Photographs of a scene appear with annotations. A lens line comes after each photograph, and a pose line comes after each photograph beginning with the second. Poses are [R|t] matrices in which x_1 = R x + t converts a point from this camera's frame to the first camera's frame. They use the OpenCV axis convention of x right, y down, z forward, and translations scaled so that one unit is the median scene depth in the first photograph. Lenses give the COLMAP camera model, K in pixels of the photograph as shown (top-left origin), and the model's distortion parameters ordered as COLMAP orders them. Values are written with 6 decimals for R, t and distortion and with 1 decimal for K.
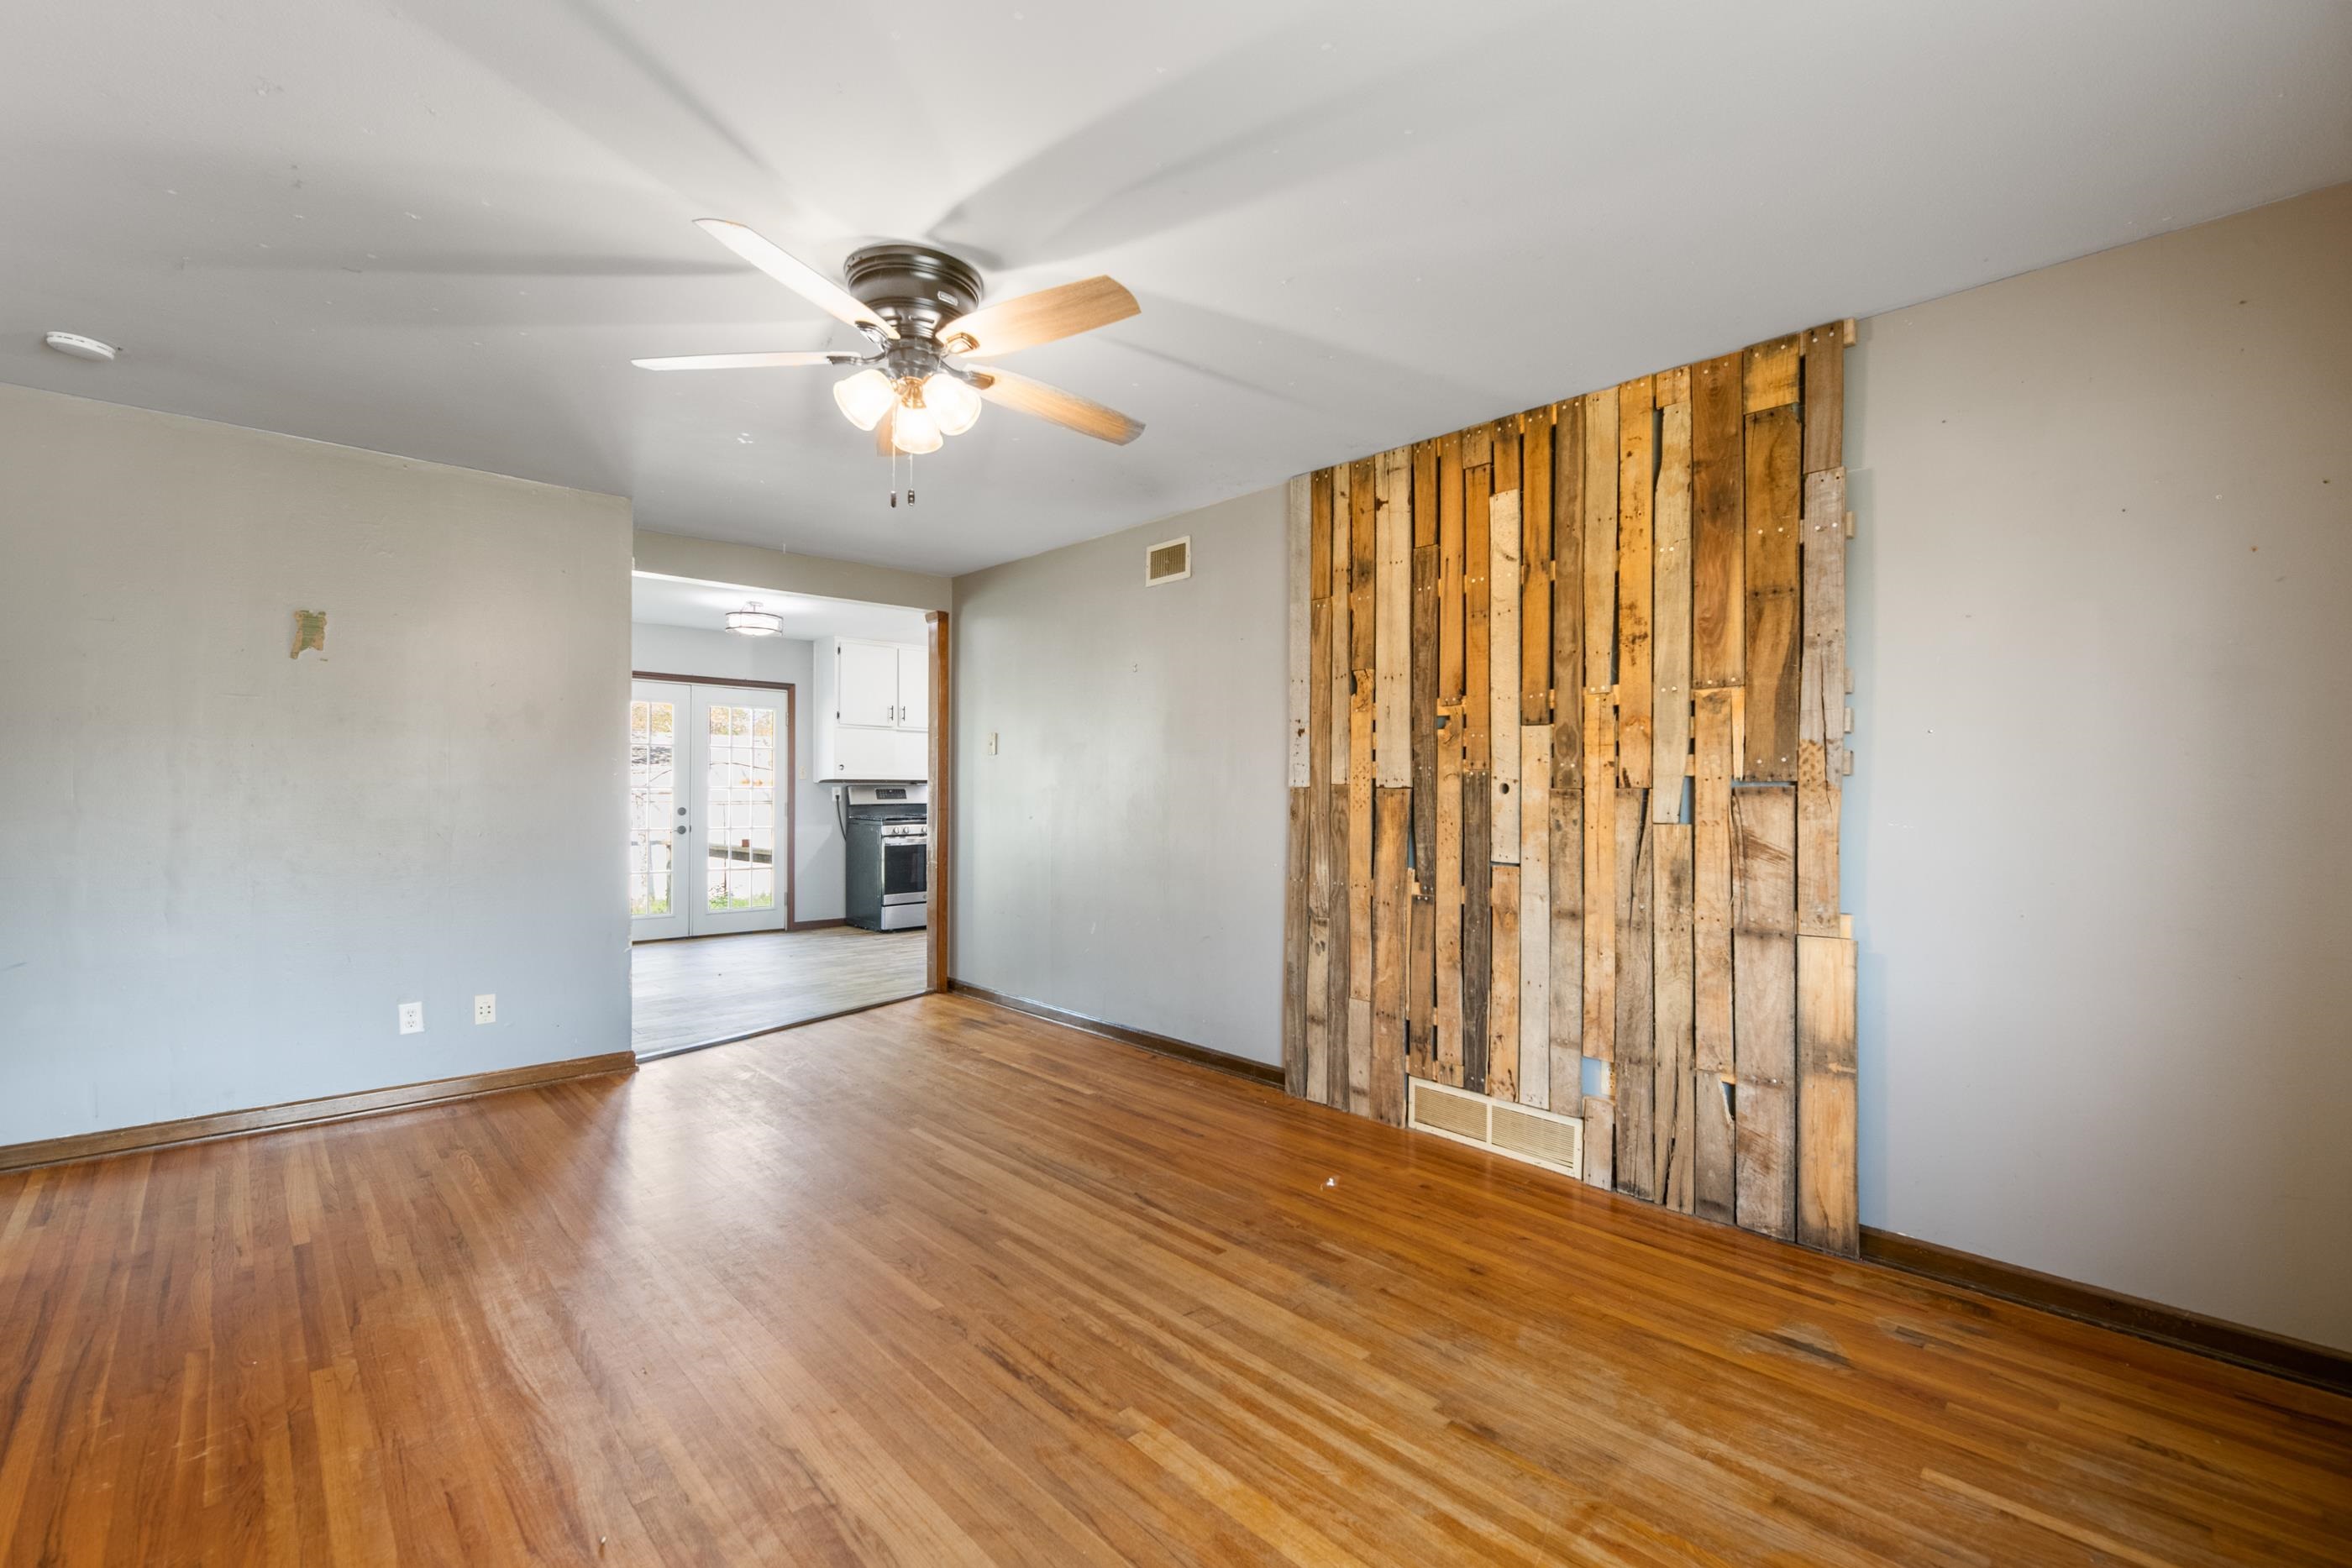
lens RADIAL K [[1003.0, 0, 1173.9], [0, 1003.0, 784.1], [0, 0, 1]] dist [-0.004368, -0.001024]
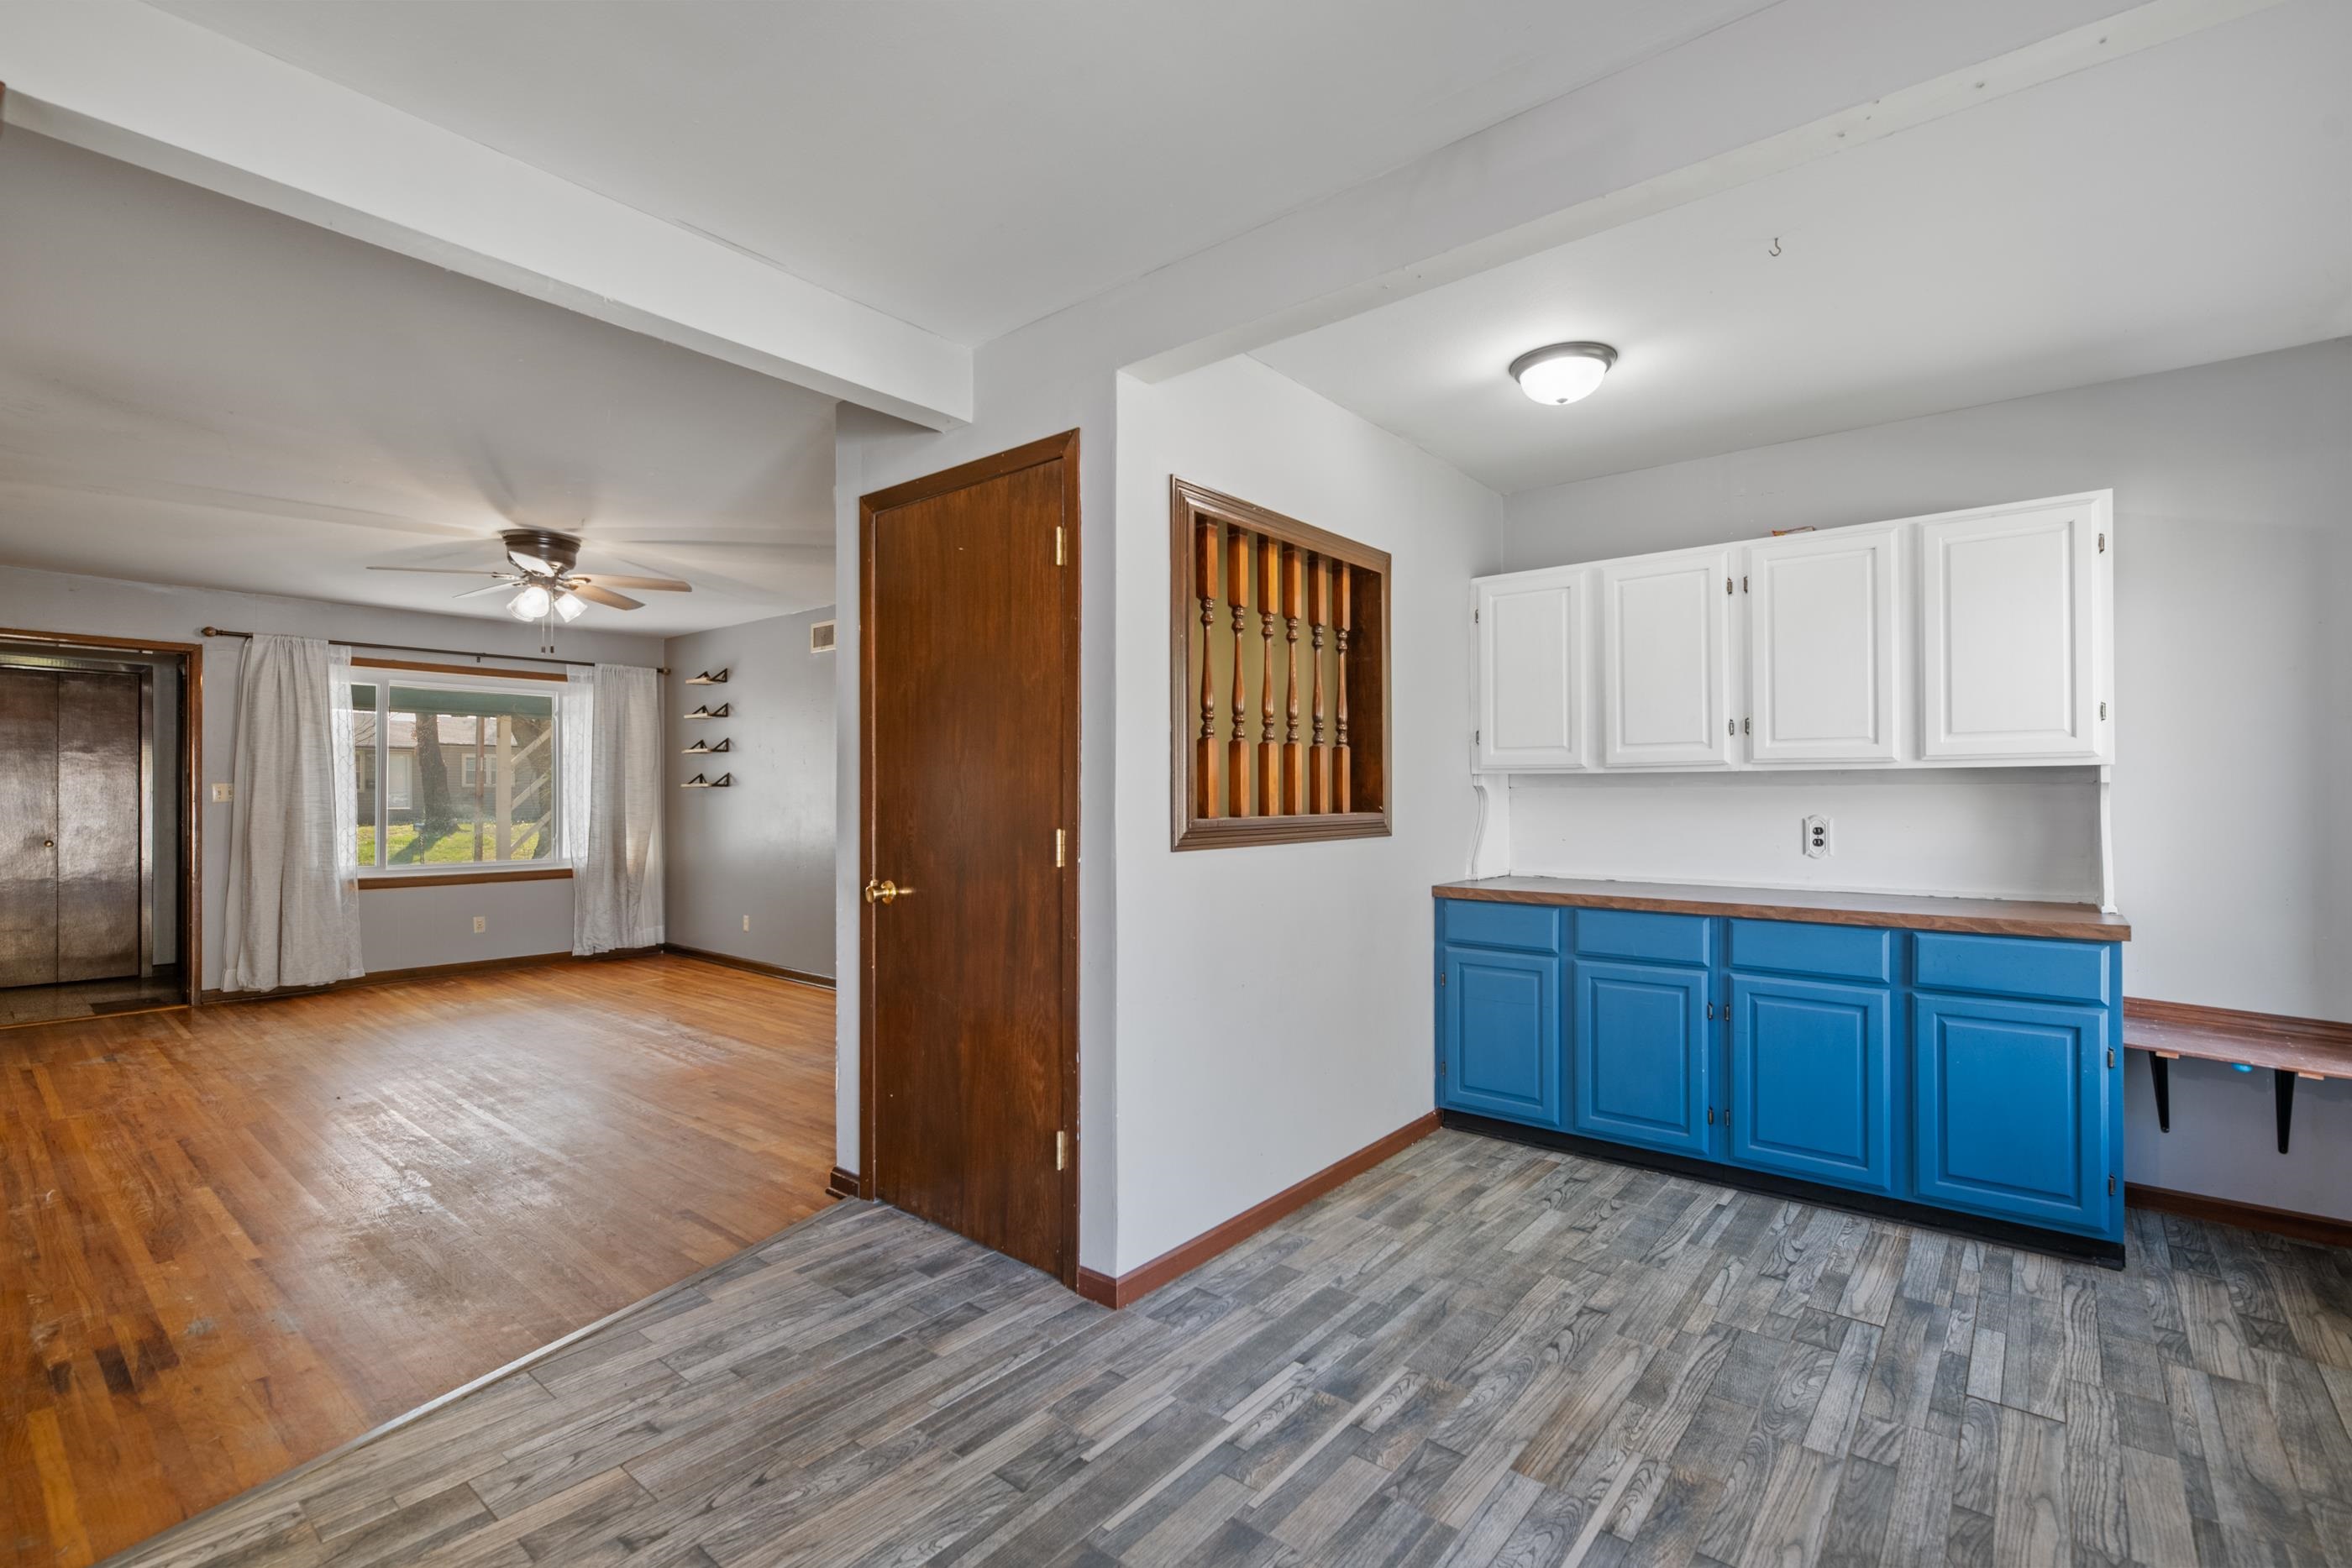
lens RADIAL K [[1047.5, 0, 1172.7], [0, 1047.5, 787.0], [0, 0, 1]] dist [-0.002824, -0.000791]
pose [[-0.992177, -0.003271, -0.124793, -0.923290], [-0.001830, 0.999930, -0.011663, 0.000912], [0.124823, -0.011344, -0.992114, 2.400565]]
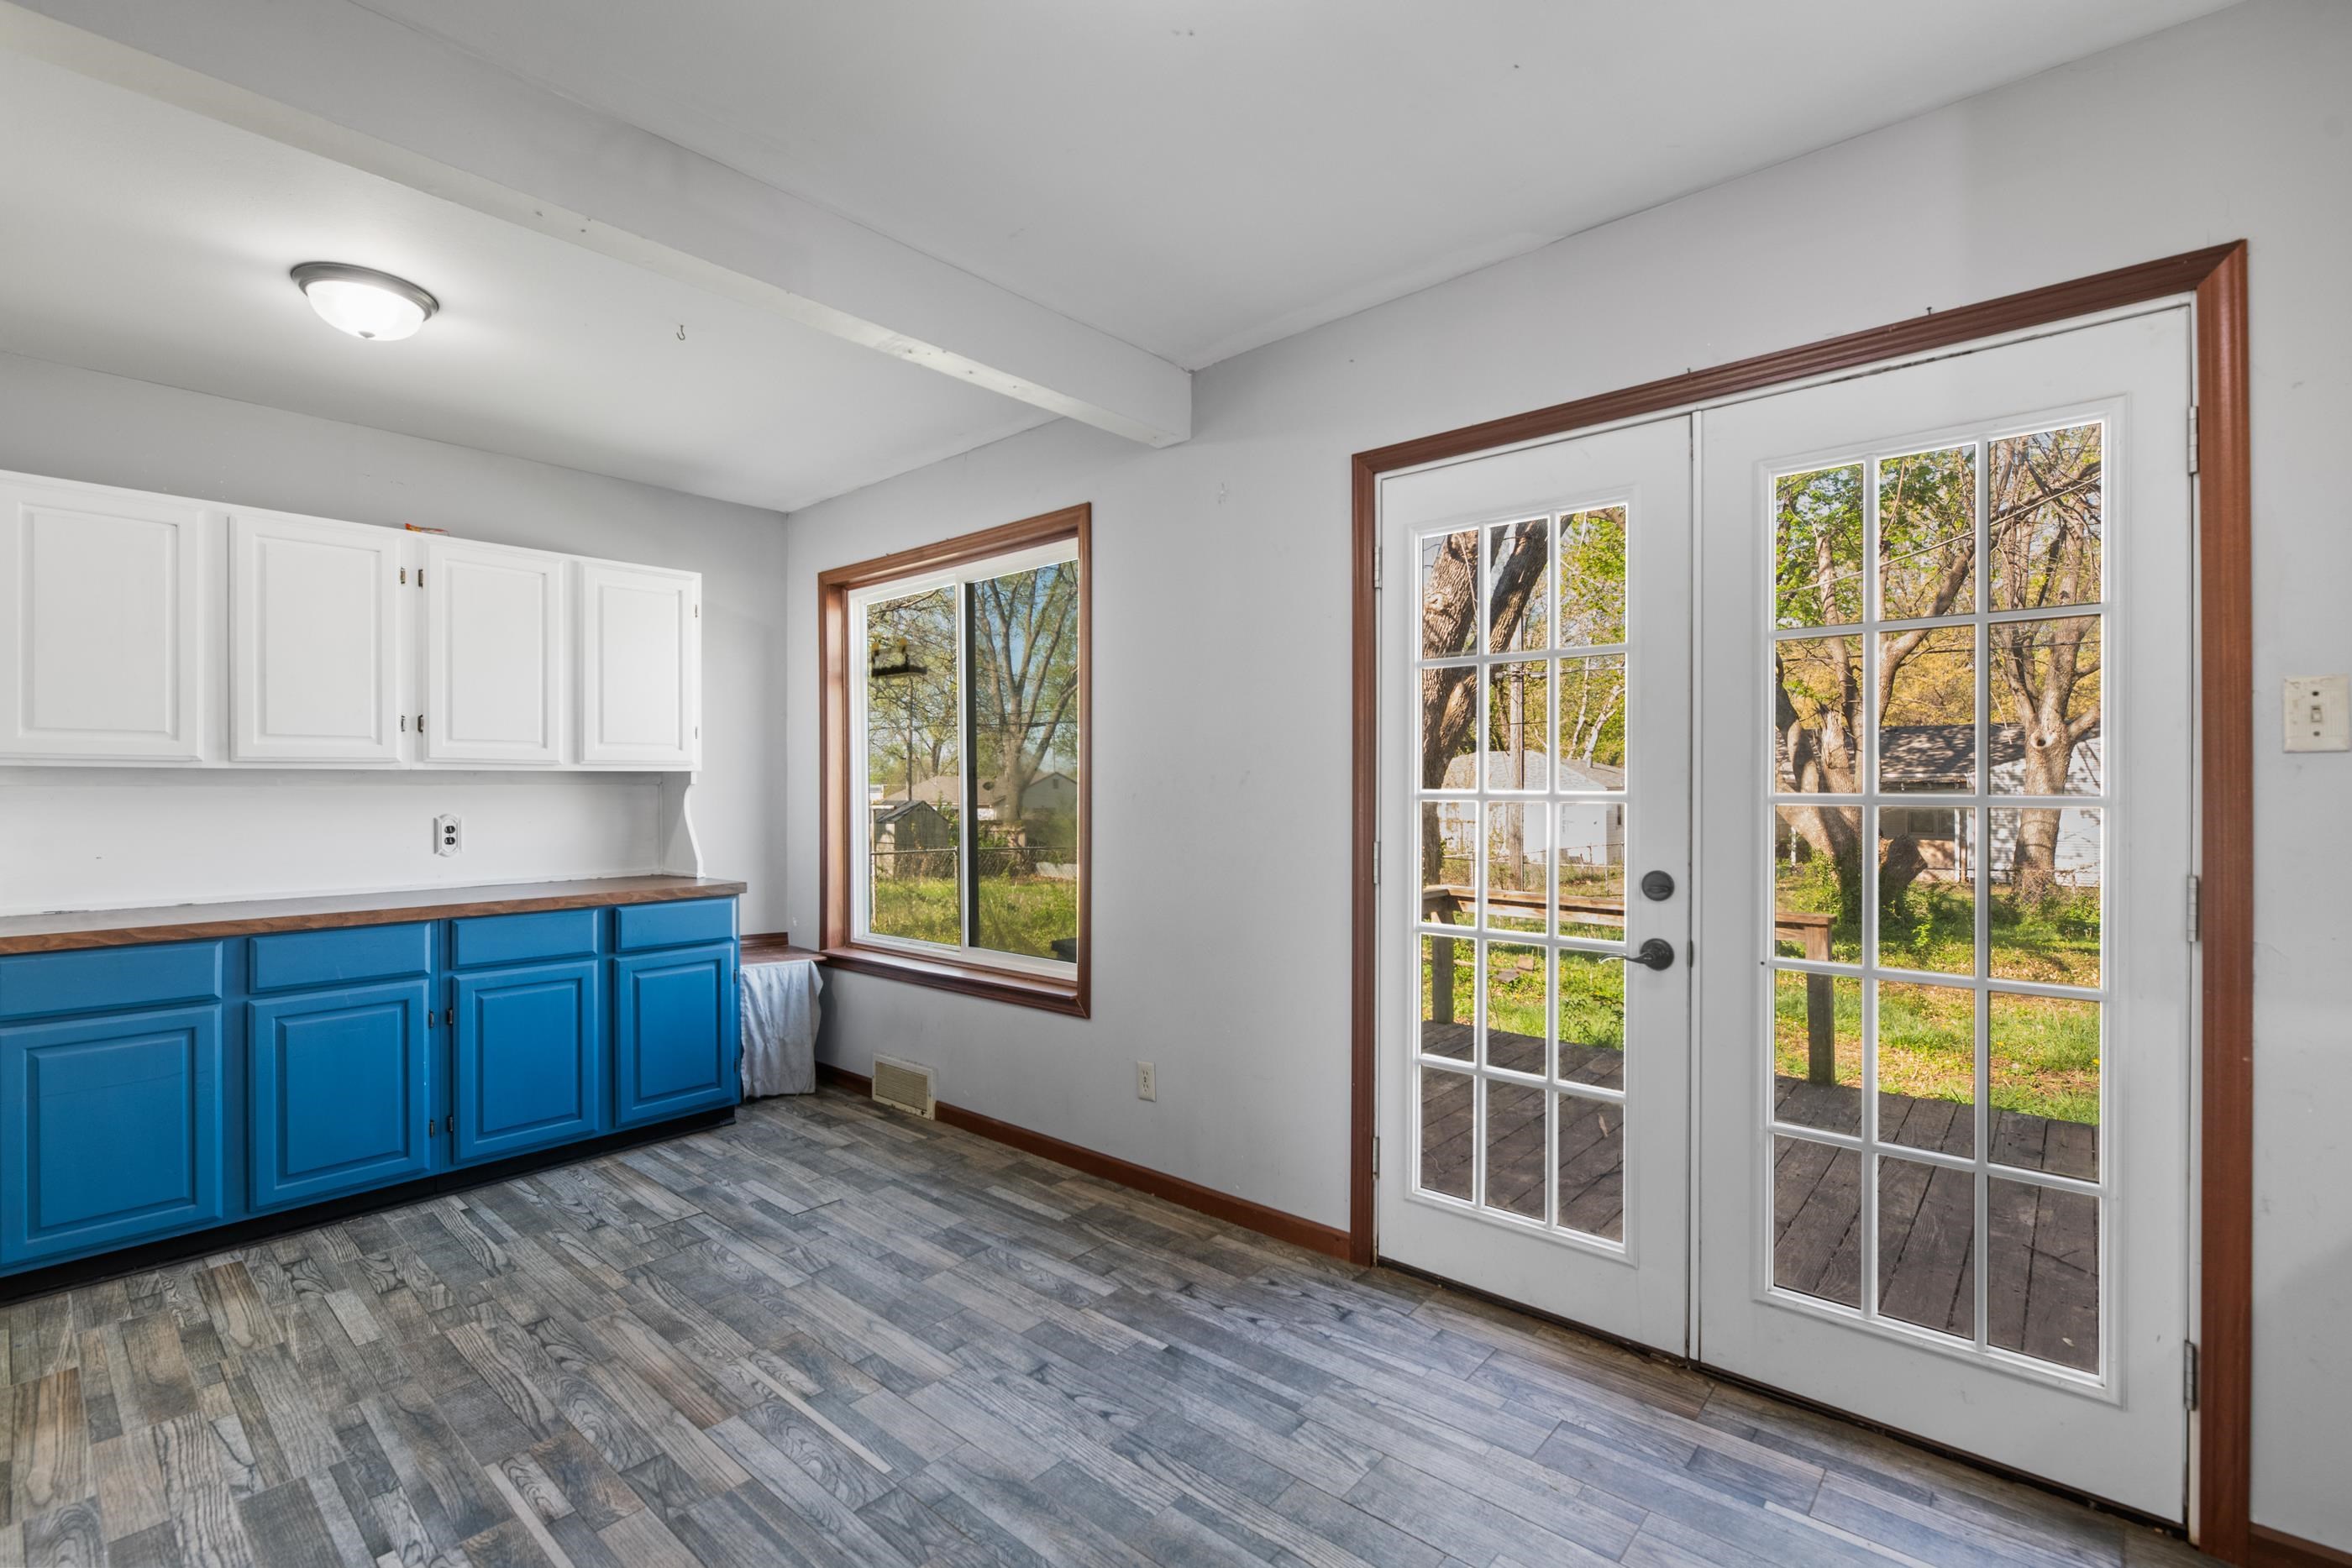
lens RADIAL K [[1047.5, 0, 1172.7], [0, 1047.5, 787.0], [0, 0, 1]] dist [-0.002824, -0.000791]
pose [[0.091366, -0.005636, -0.995801, -0.535945], [0.010962, 0.999929, -0.004654, 0.001010], [0.995757, -0.010491, 0.091421, 2.058696]]
